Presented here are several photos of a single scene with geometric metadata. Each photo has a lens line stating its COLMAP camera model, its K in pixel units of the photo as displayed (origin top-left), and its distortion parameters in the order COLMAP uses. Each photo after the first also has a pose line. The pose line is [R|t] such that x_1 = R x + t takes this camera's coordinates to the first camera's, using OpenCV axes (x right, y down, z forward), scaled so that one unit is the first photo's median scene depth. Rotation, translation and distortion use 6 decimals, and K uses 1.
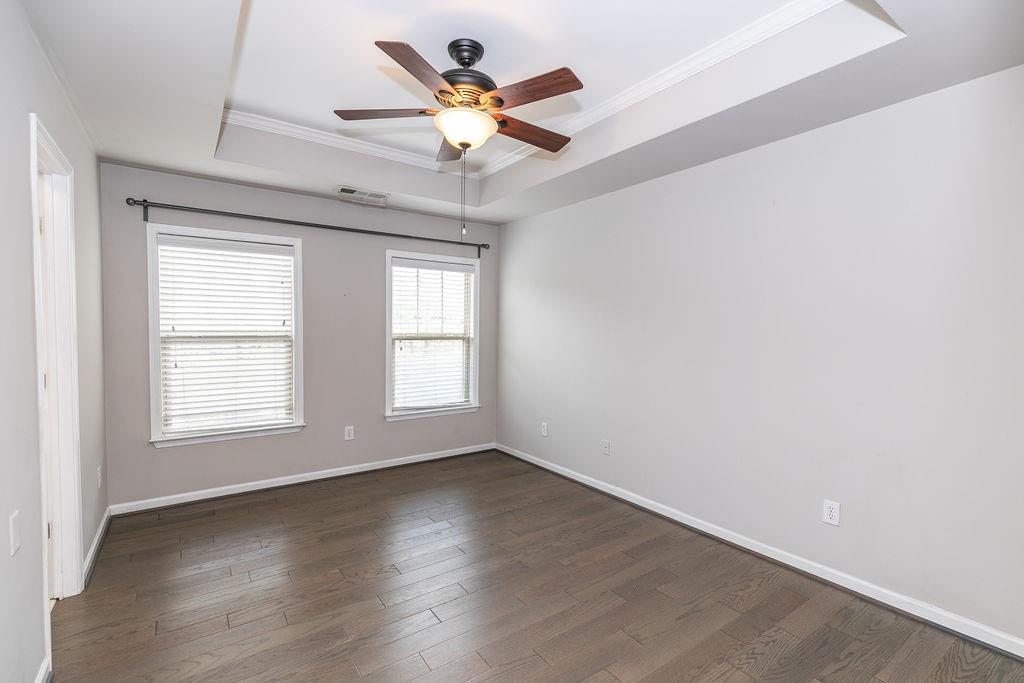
lens RADIAL K [[464.4, 0, 512.0], [0, 464.4, 340.7], [0, 0, 1]] dist [0.012167, -0.001077]
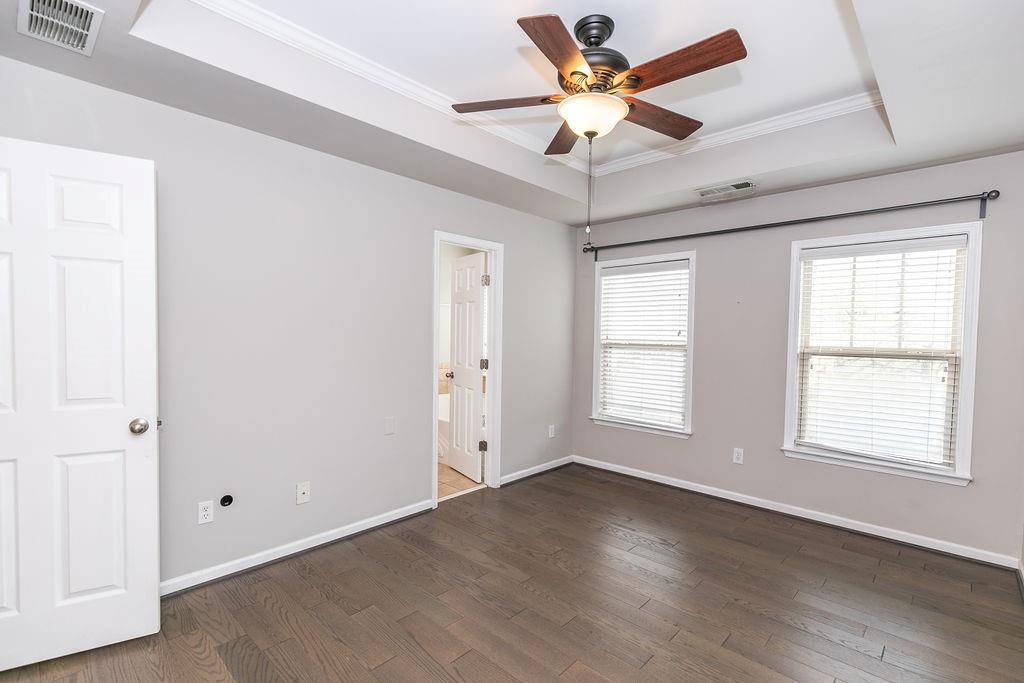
lens RADIAL K [[464.4, 0, 515.5], [0, 464.4, 342.1], [0, 0, 1]] dist [0.012167, -0.001077]
pose [[0.217339, 0.010167, -0.976043, 0.463099], [-0.048297, 0.998833, -0.000350, 0.000823], [0.974901, 0.047216, 0.217577, 0.406839]]
